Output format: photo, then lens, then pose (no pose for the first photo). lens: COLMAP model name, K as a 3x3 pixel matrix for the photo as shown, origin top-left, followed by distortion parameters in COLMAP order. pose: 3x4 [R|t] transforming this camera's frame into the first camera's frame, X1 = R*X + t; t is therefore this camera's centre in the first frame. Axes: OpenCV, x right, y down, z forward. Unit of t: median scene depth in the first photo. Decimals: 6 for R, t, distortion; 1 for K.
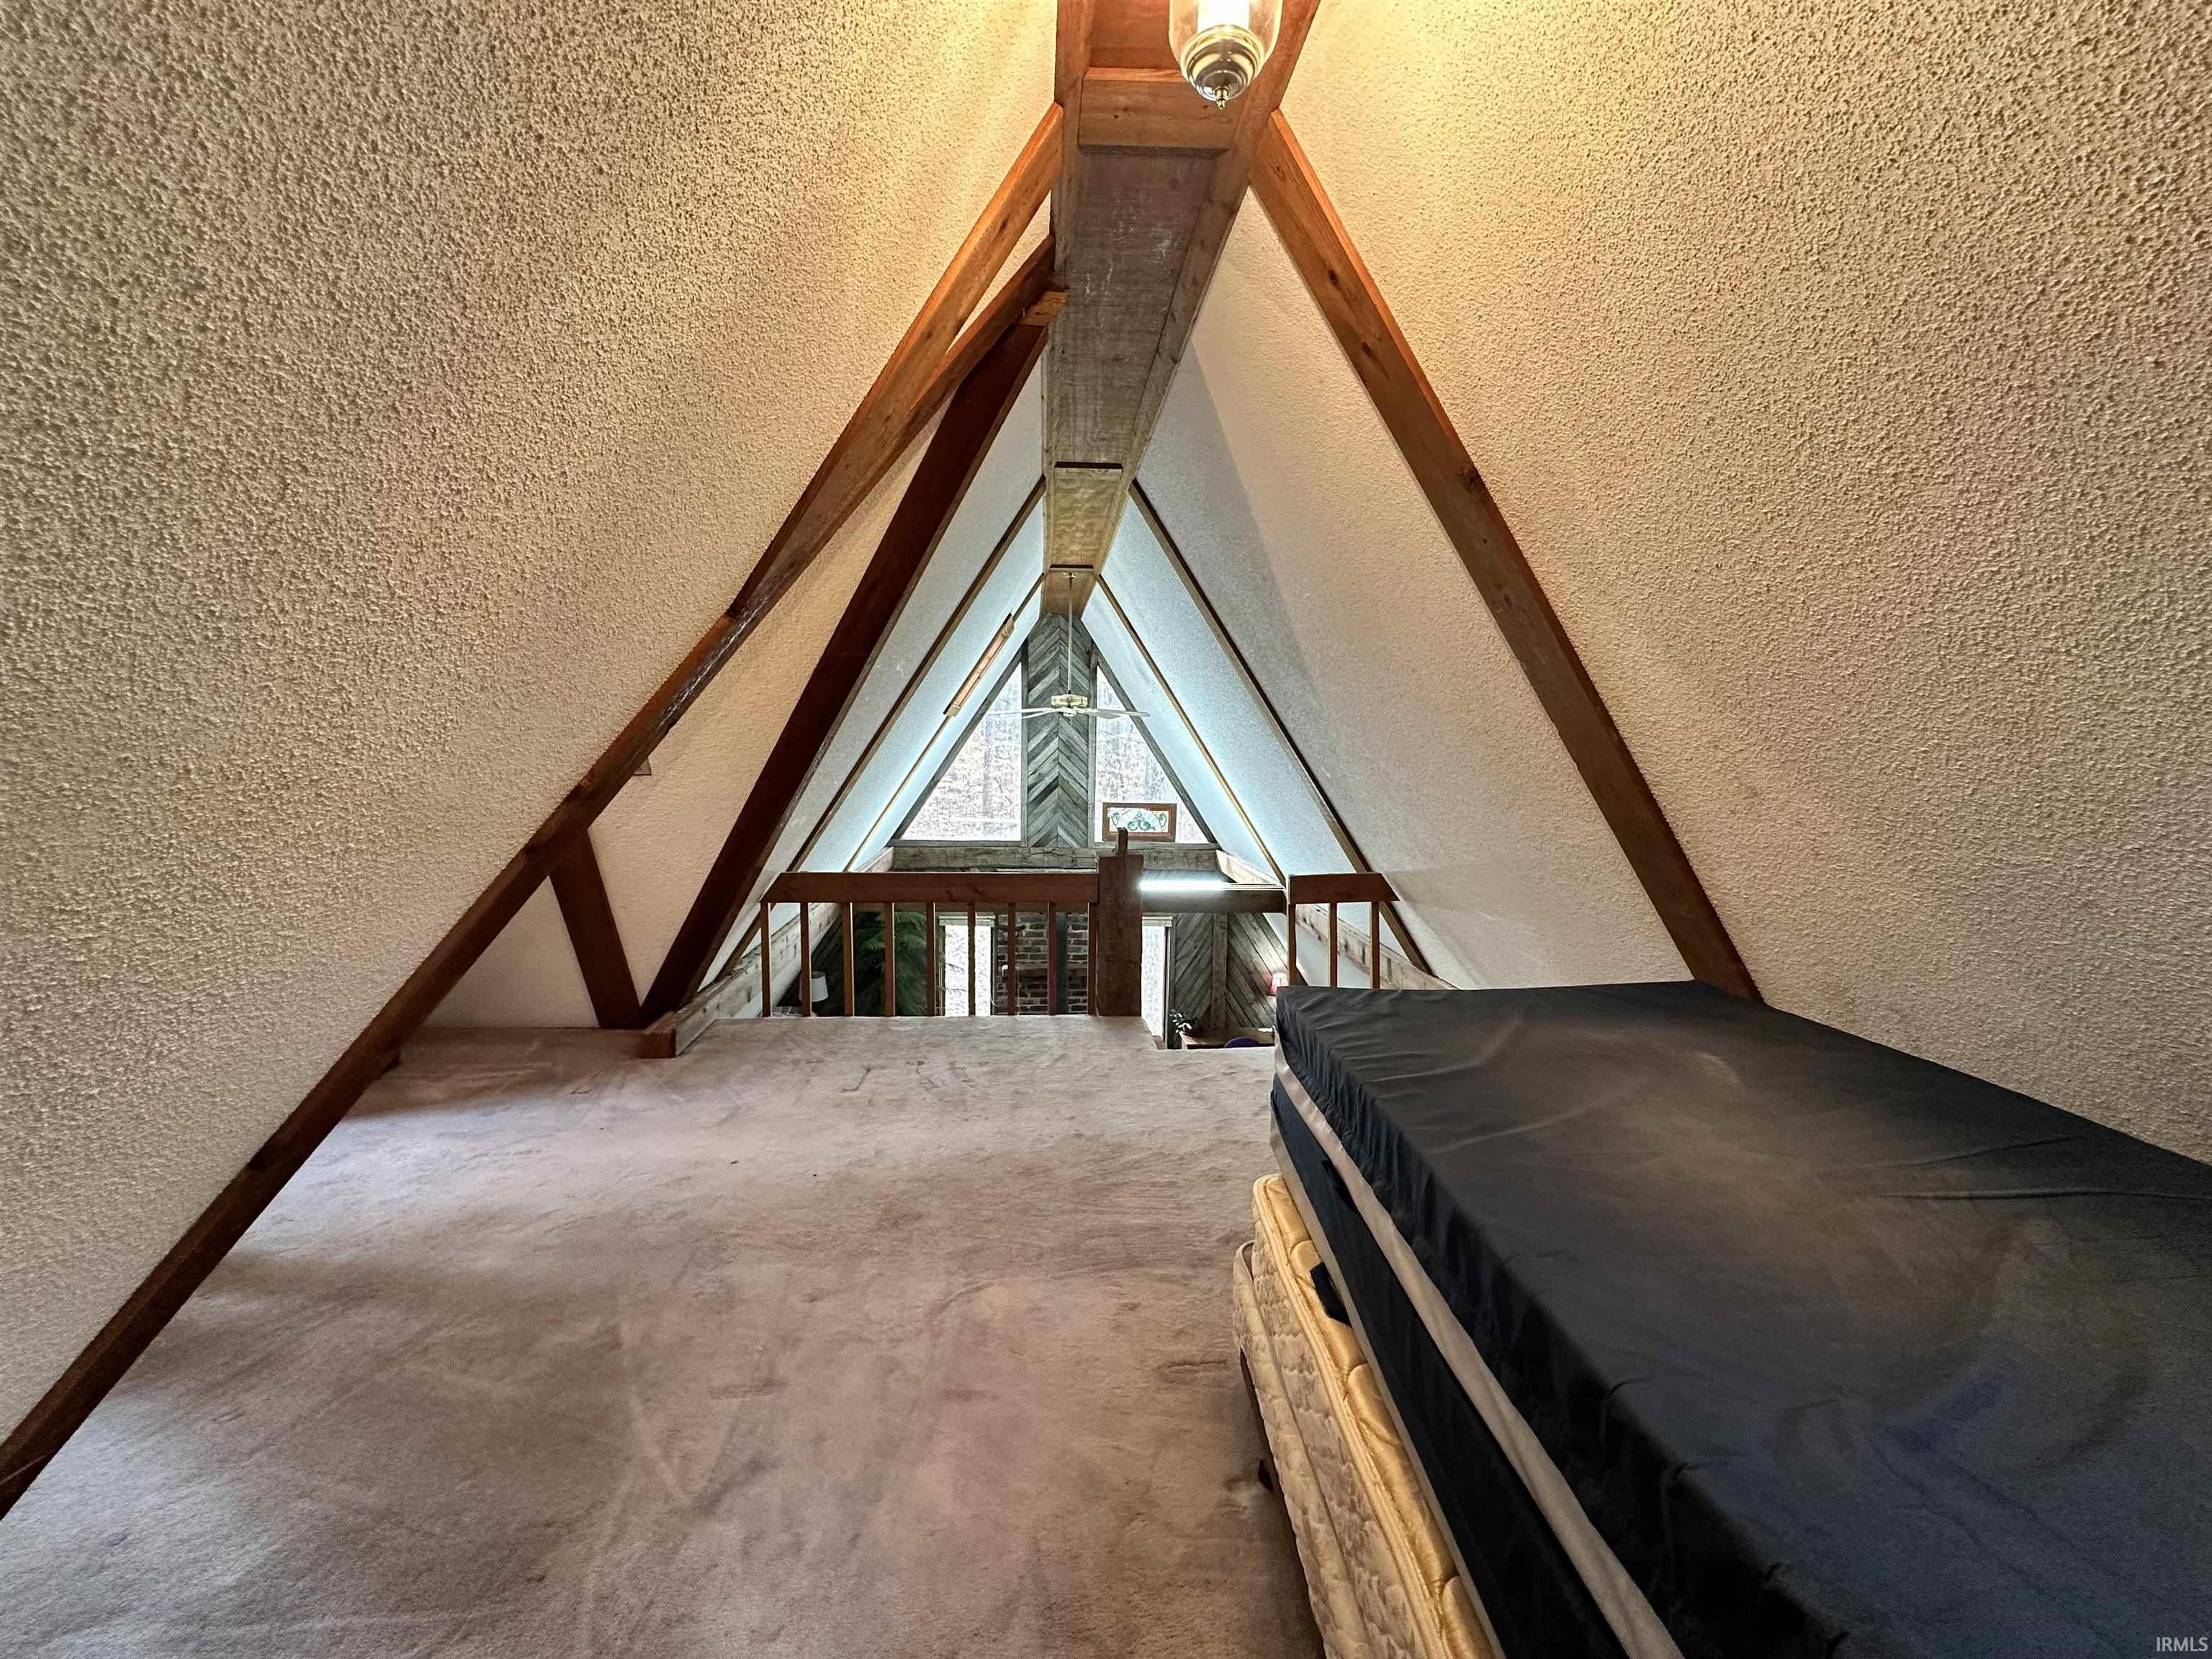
lens RADIAL K [[882.8, 0, 1103.5], [0, 882.8, 828.6], [0, 0, 1]] dist [-0.000810, 0.000938]
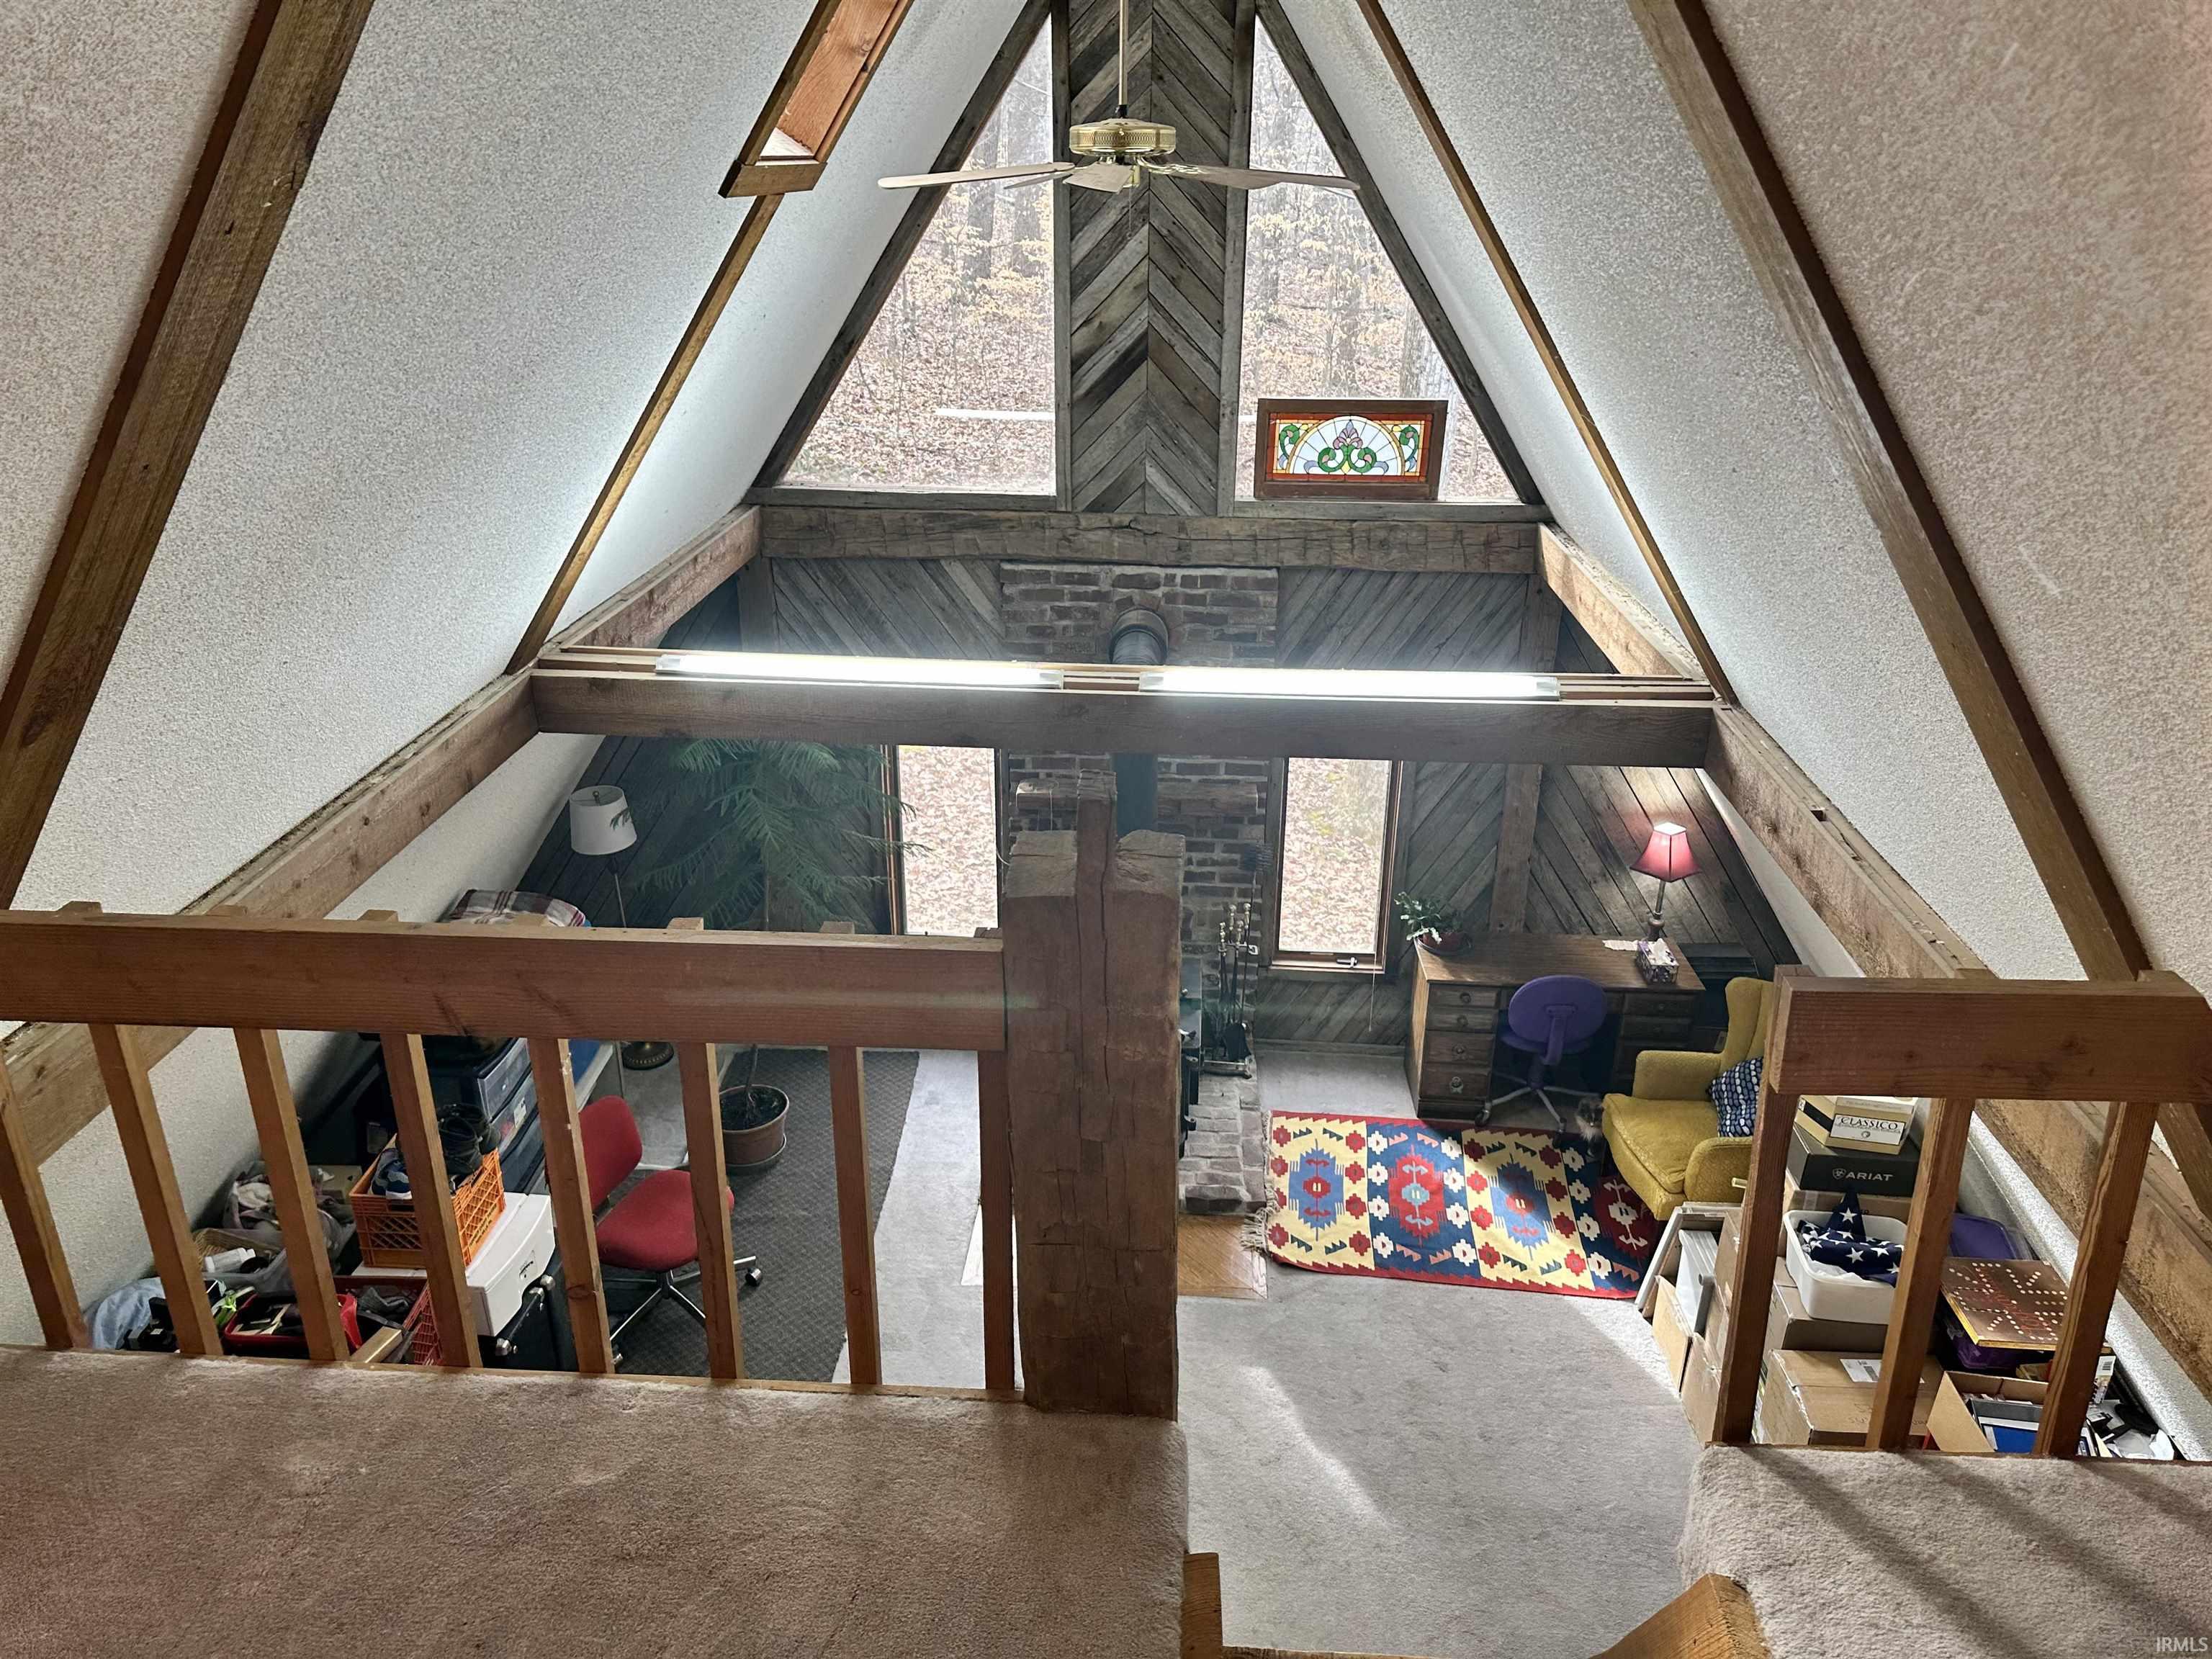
lens RADIAL K [[1529.4, 0, 1107.1], [0, 1529.4, 844.5], [0, 0, 1]] dist [0.033095, -0.008148]
pose [[0.989037, 0.049855, -0.138999, 0.038106], [-0.004143, 0.950283, 0.311360, -0.054678], [0.147611, -0.307370, 0.940071, 0.273937]]
